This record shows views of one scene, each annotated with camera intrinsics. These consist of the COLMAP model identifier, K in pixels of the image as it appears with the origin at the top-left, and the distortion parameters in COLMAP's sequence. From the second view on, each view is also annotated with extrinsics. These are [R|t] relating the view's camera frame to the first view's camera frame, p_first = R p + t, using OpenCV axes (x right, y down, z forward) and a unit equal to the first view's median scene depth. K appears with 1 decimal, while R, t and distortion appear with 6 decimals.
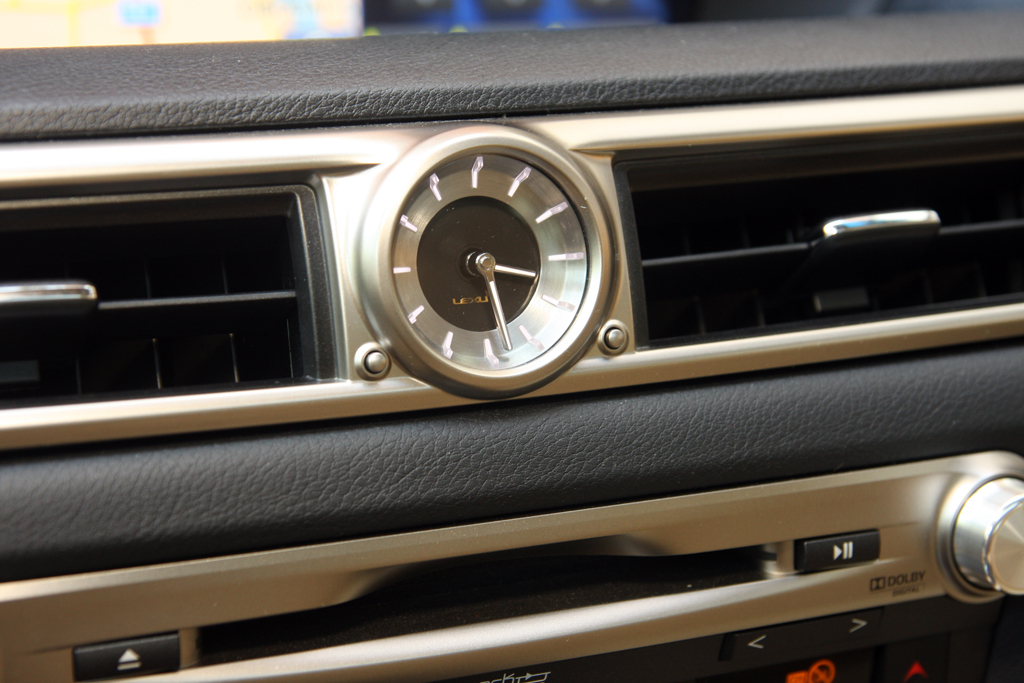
lens RADIAL K [[2111.7, 0, 510.3], [0, 2111.7, 349.1], [0, 0, 1]] dist [0.014064, 0.000000]
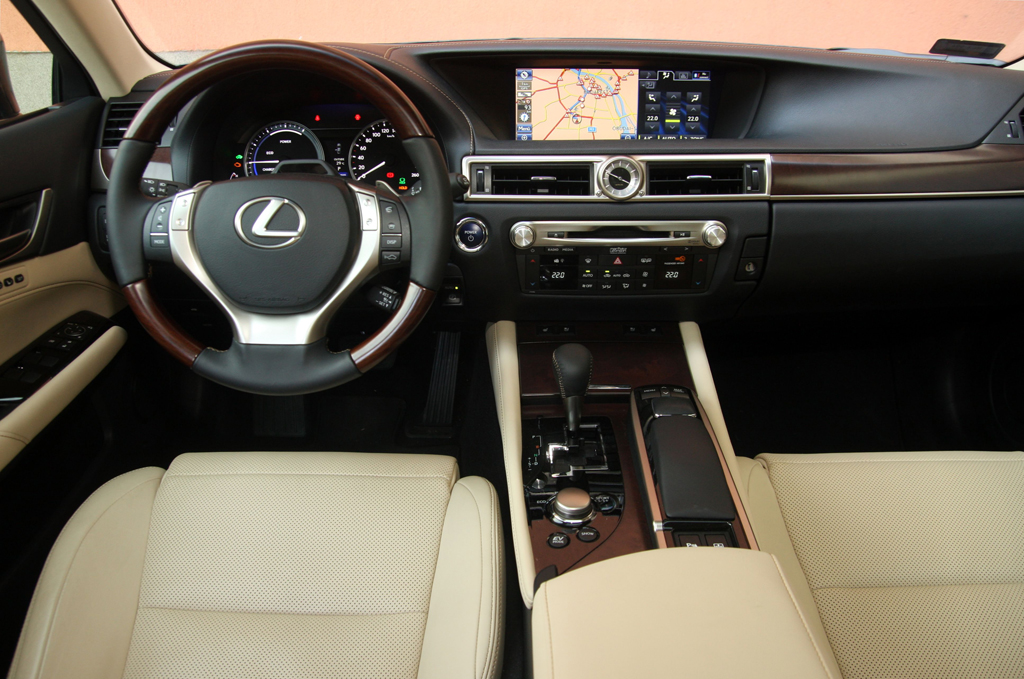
lens RADIAL K [[800.5, 0, 497.3], [0, 800.5, 348.4], [0, 0, 1]] dist [-0.135483, 0.097262]
pose [[0.909827, 0.137738, -0.391462, 0.613067], [-0.081015, 0.984115, 0.157971, 0.105697], [0.407002, -0.112012, 0.906533, -1.242275]]
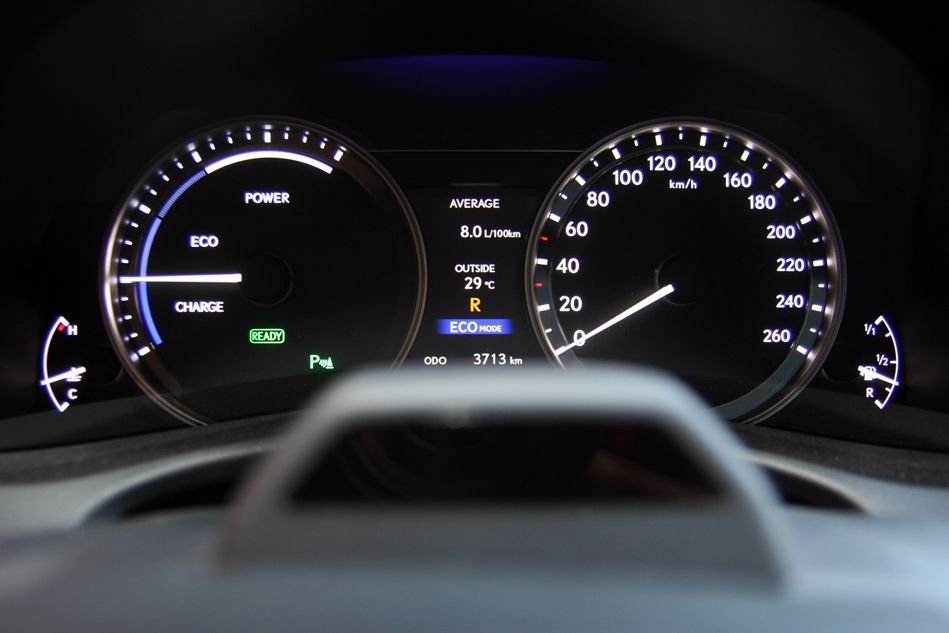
lens RADIAL K [[840.5, 0, 455.8], [0, 840.5, 340.6], [0, 0, 1]] dist [-0.074207, -0.000978]
pose [[0.925833, 0.117831, -0.359095, -0.677314], [-0.084228, 0.990589, 0.107884, -0.063582], [0.368428, -0.069637, 0.927045, 0.252844]]
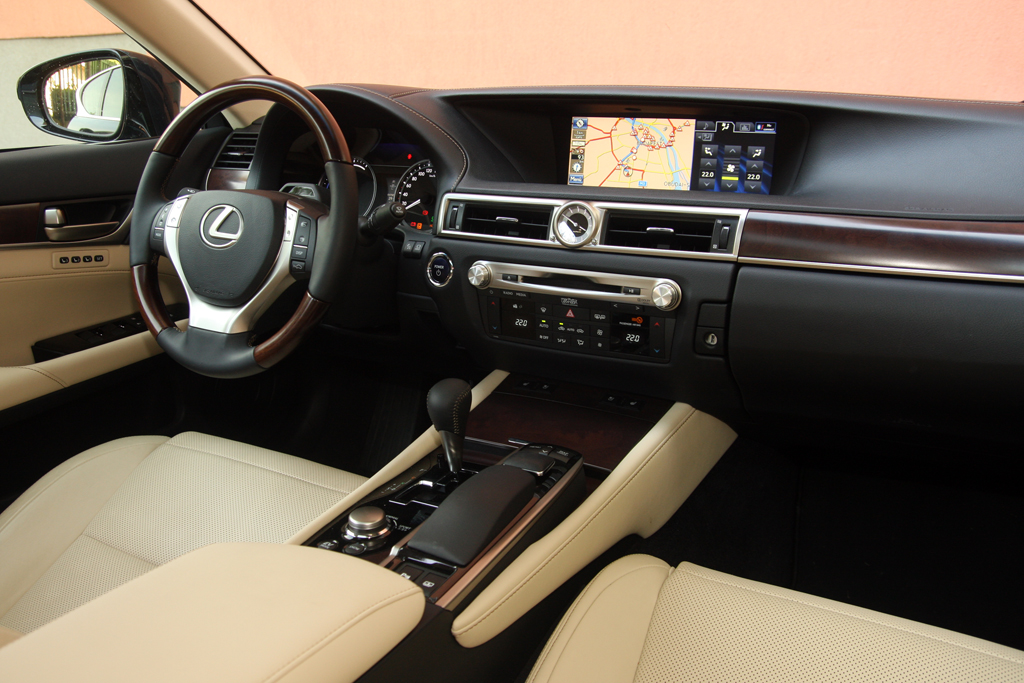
lens RADIAL K [[947.6, 0, 491.5], [0, 947.6, 343.0], [0, 0, 1]] dist [-0.066270, 0.000000]
pose [[0.563680, 0.188468, -0.804204, 1.922579], [-0.199349, 0.975881, 0.088974, 0.086628], [0.801576, 0.110165, 0.587656, -0.632573]]
